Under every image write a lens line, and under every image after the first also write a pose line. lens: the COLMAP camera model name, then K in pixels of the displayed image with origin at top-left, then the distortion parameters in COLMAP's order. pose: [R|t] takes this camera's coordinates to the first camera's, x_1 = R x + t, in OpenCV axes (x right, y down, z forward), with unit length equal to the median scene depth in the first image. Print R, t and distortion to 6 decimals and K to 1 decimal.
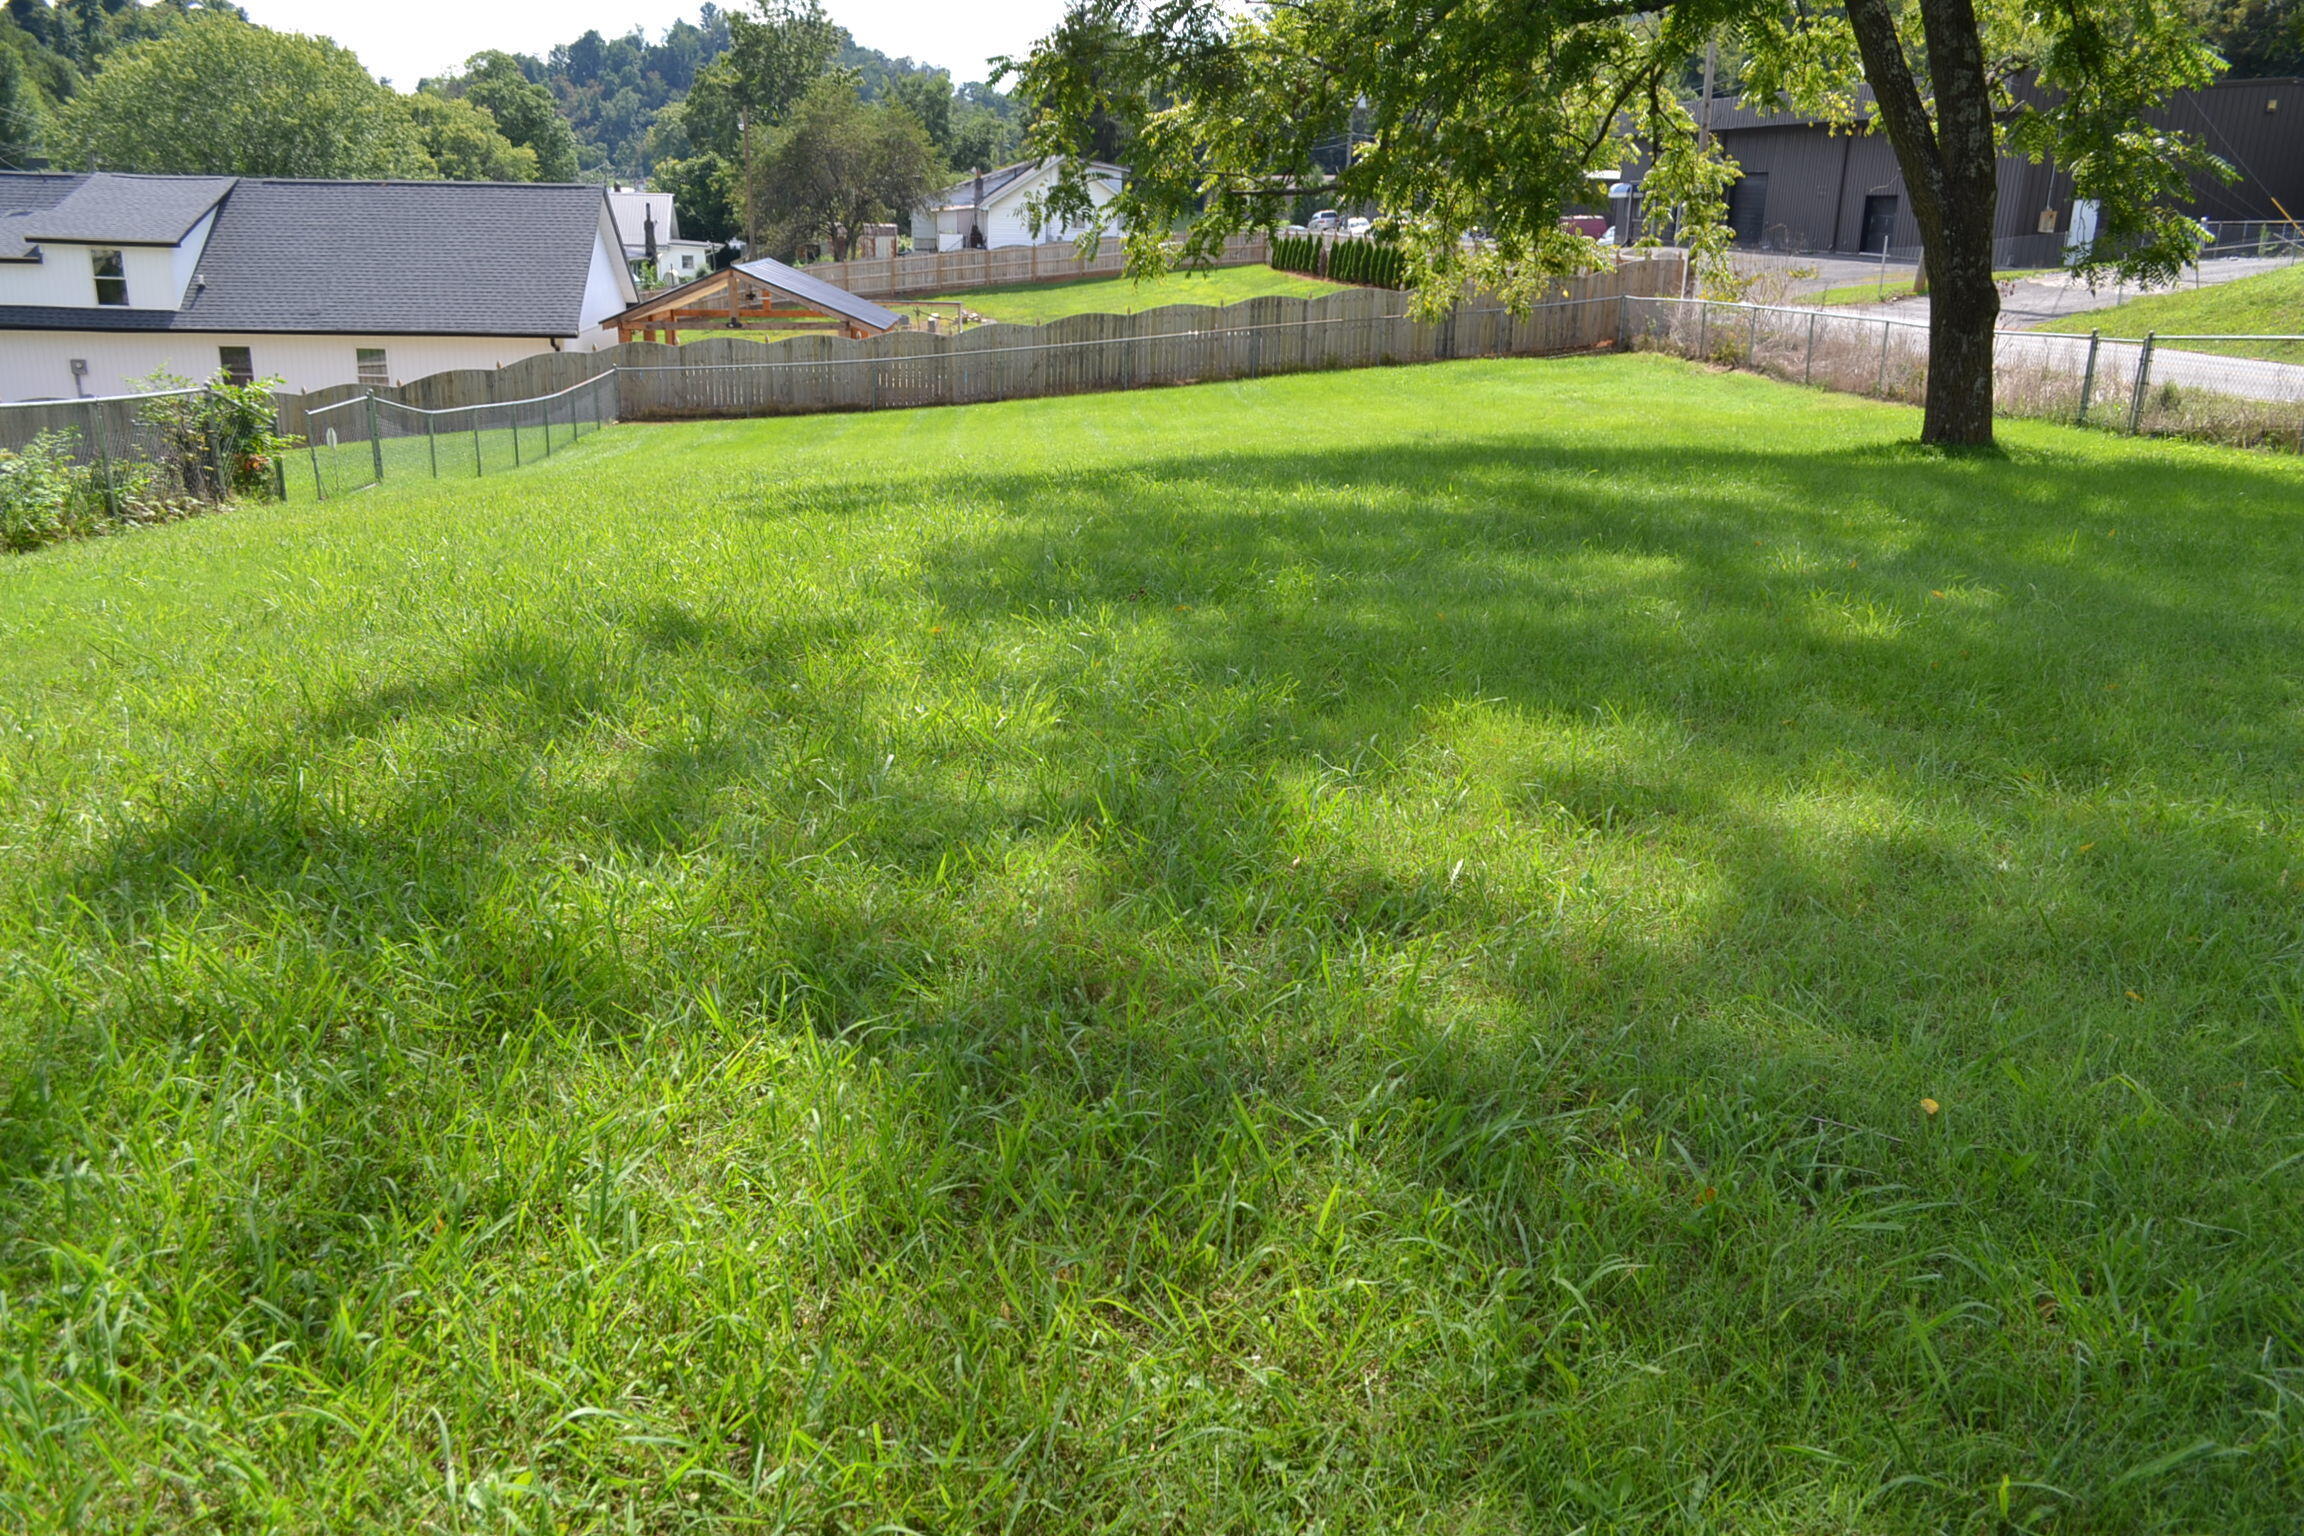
lens RADIAL K [[1832.8, 0, 1153.7], [0, 1832.8, 783.3], [0, 0, 1]] dist [-0.021227, 0.008273]
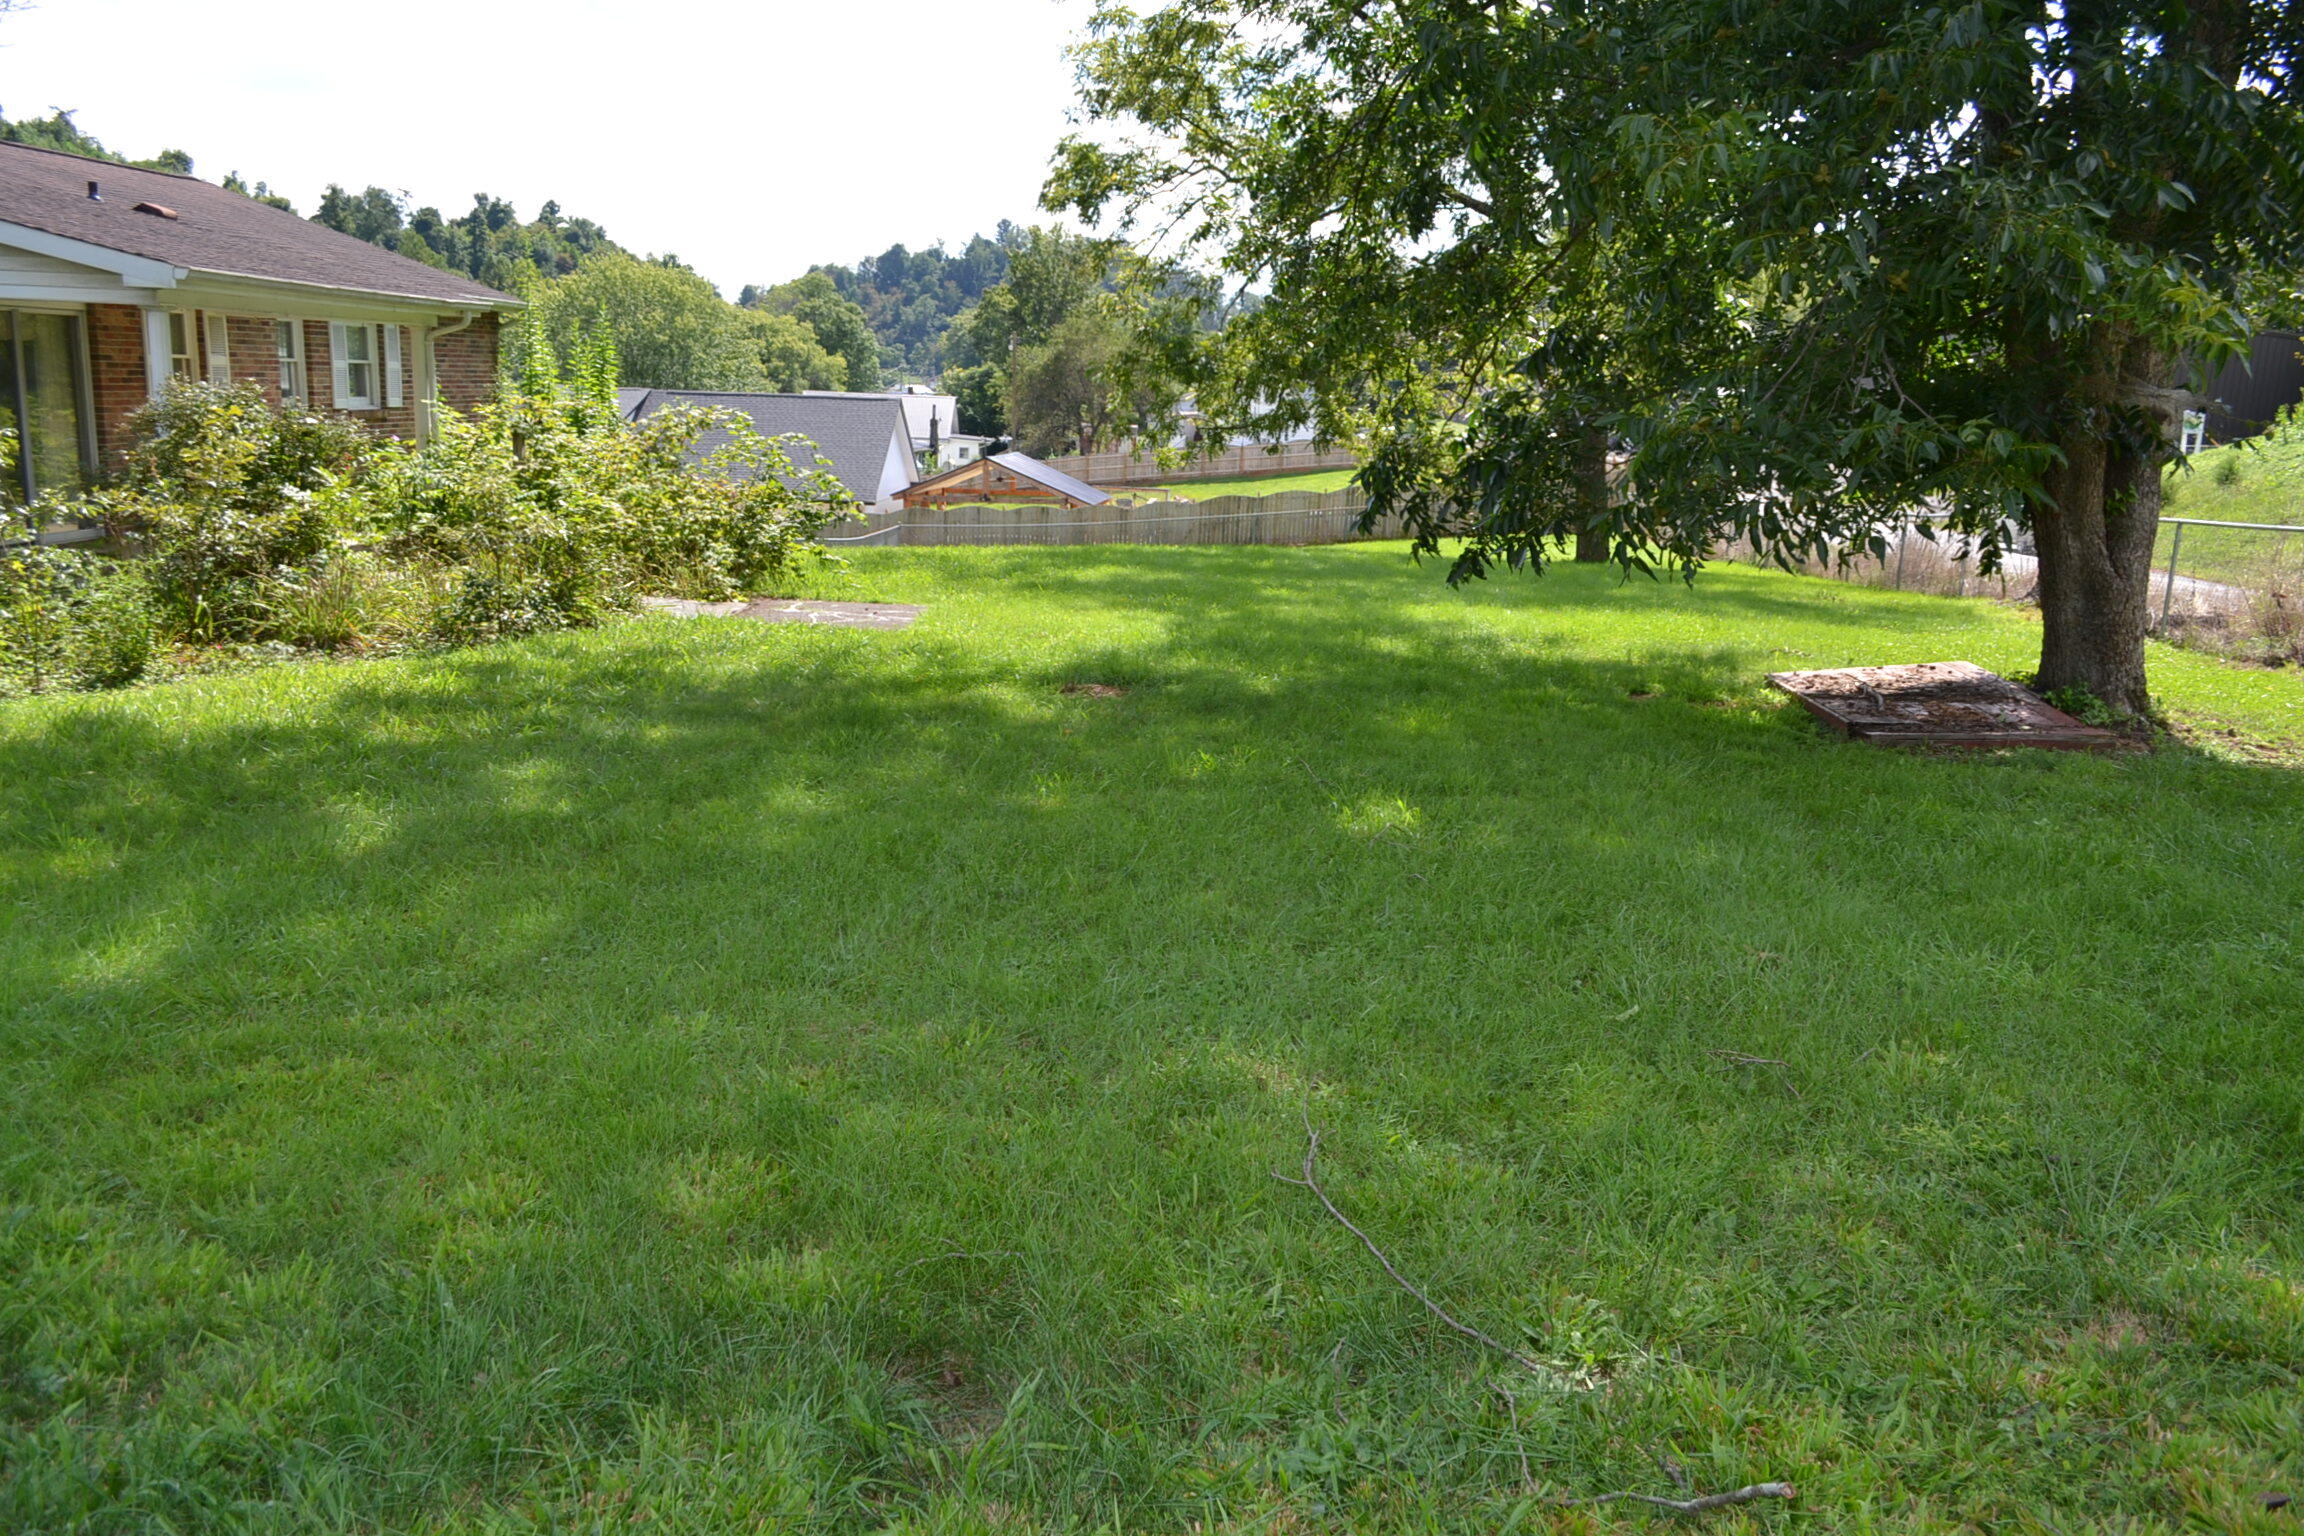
lens RADIAL K [[1832.8, 0, 1150.2], [0, 1832.8, 761.3], [0, 0, 1]] dist [-0.021227, 0.008273]
pose [[0.989399, 0.041045, -0.139304, 0.036876], [-0.056541, 0.992414, -0.109171, 0.034933], [0.133766, 0.115890, 0.984213, -0.125301]]
